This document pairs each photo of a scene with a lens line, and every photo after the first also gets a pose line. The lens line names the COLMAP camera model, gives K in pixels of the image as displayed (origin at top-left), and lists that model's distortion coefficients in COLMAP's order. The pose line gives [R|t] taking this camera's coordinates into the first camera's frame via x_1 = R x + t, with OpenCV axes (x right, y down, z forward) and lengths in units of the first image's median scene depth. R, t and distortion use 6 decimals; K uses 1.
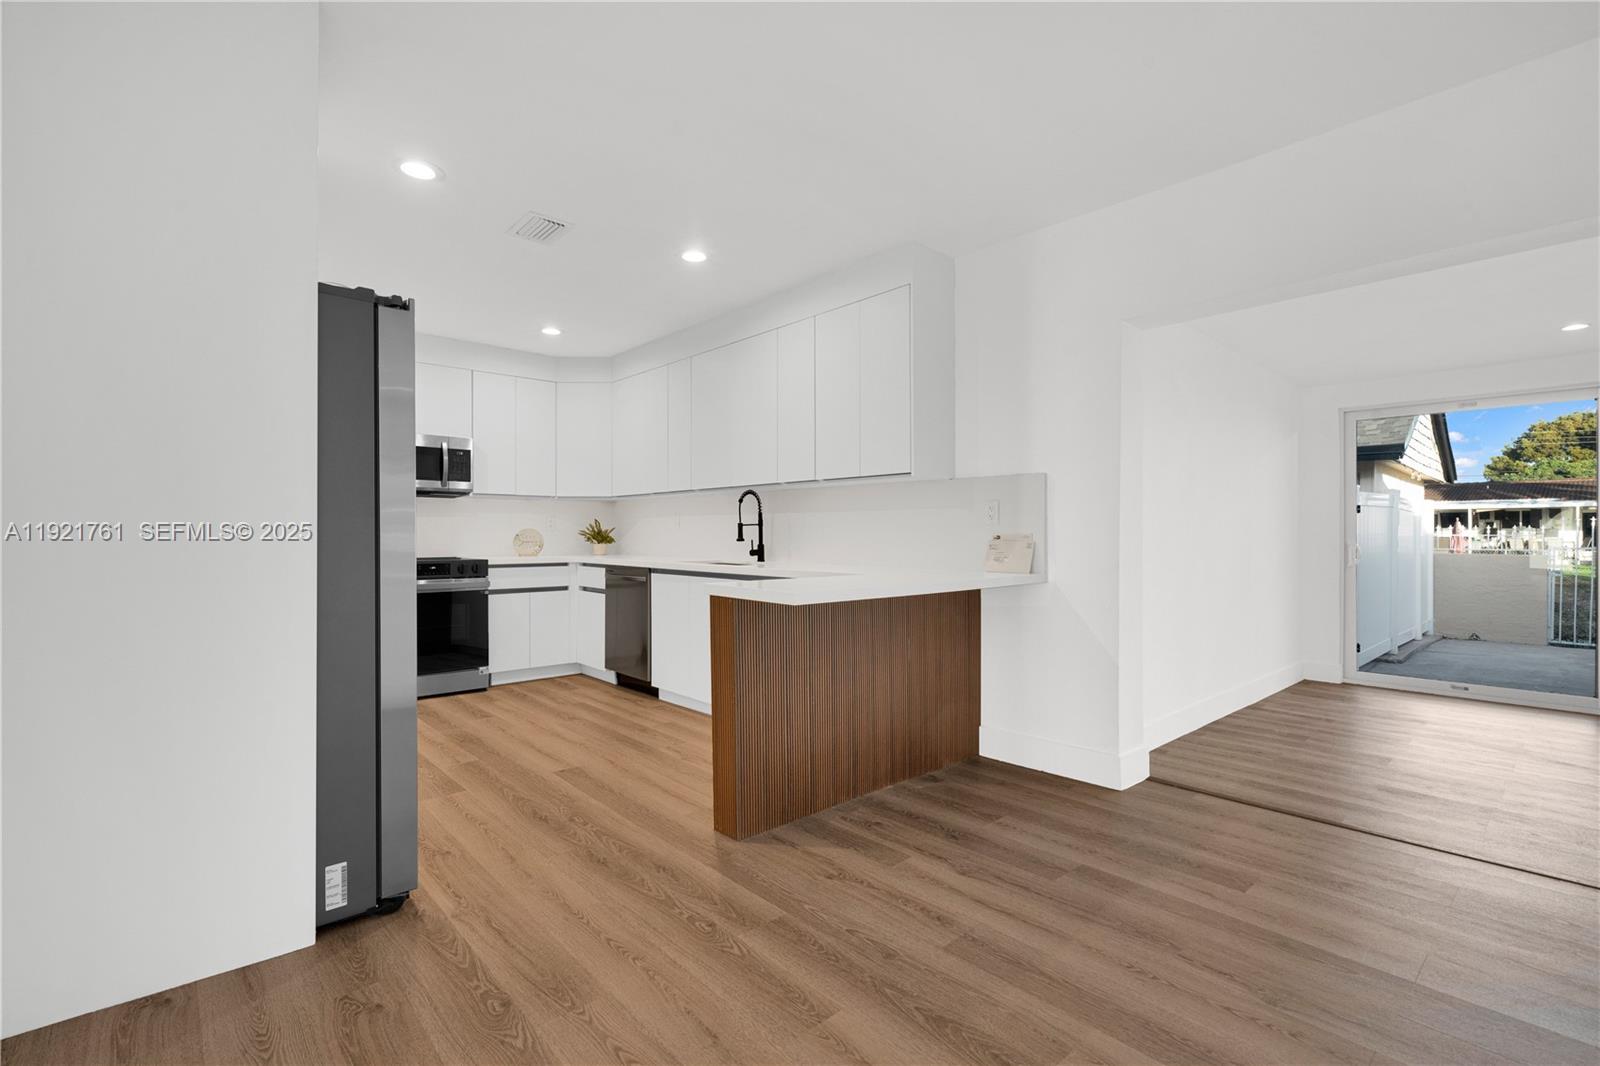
lens RADIAL K [[746.9, 0, 799.4], [0, 746.9, 537.7], [0, 0, 1]] dist [-0.000191, 0.000081]
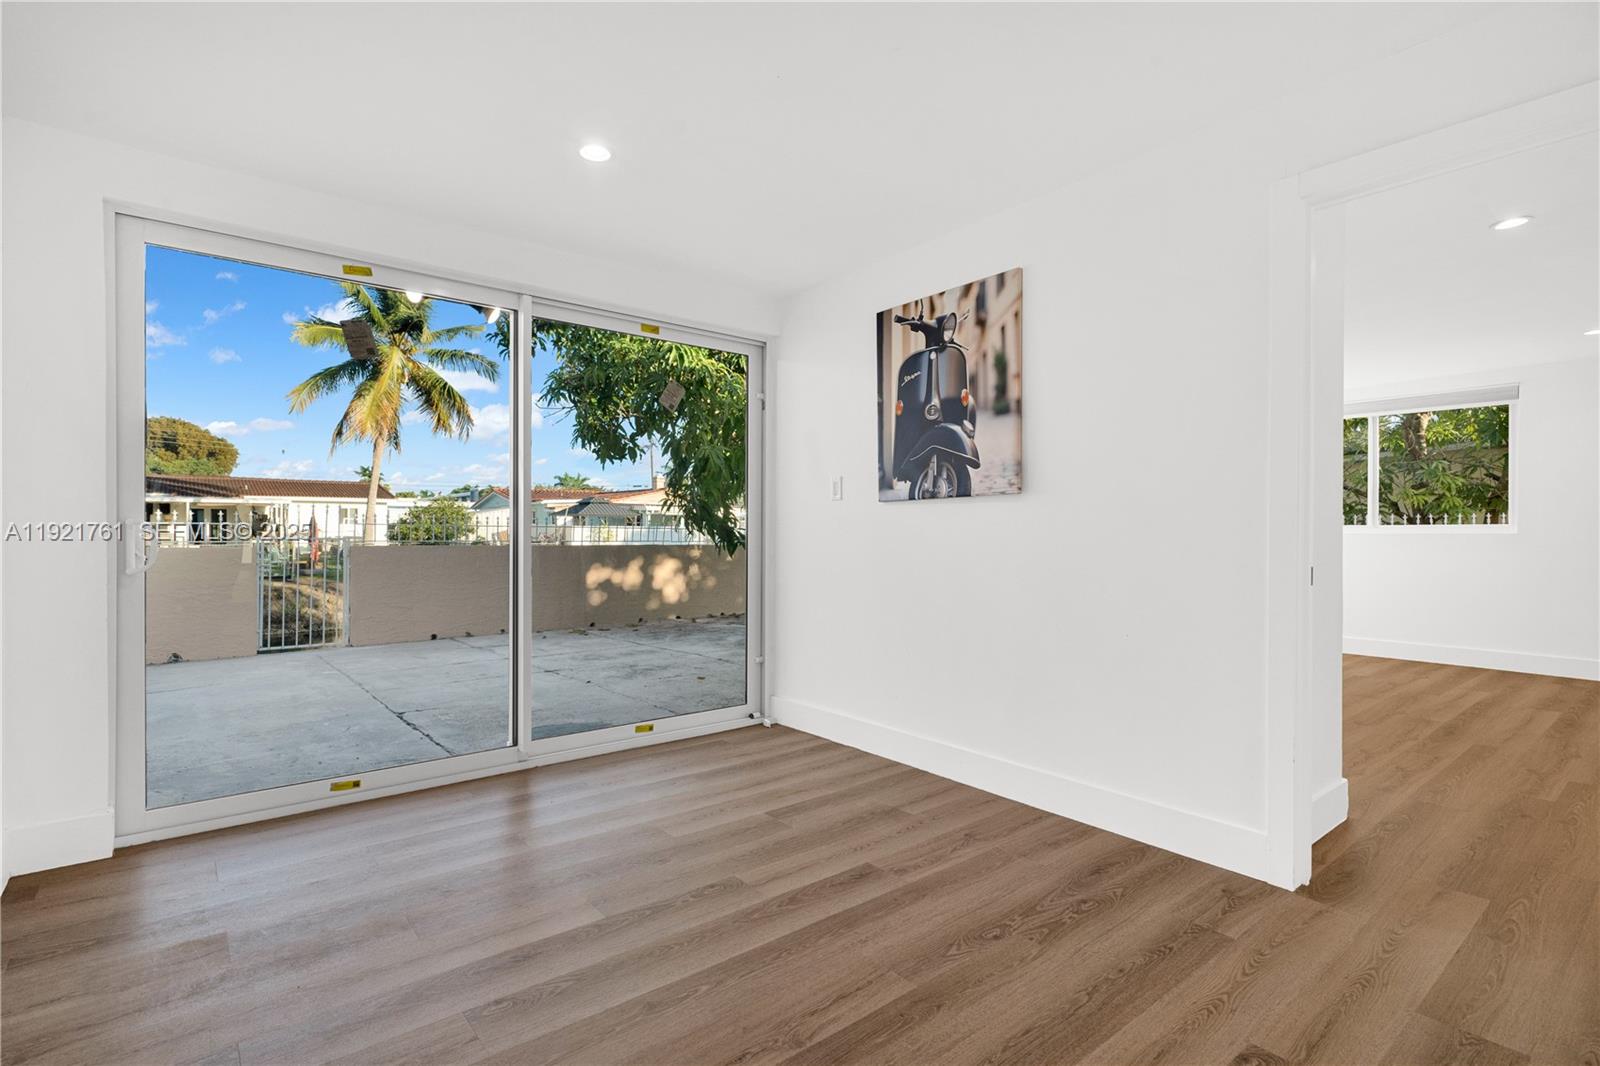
lens RADIAL K [[746.9, 0, 798.8], [0, 746.9, 537.4], [0, 0, 1]] dist [-0.000191, 0.000081]
pose [[0.048691, -0.003454, 0.998808, 0.063913], [0.000268, 0.999994, 0.003445, 0.002742], [-0.998814, 0.000099, 0.048692, 0.117223]]
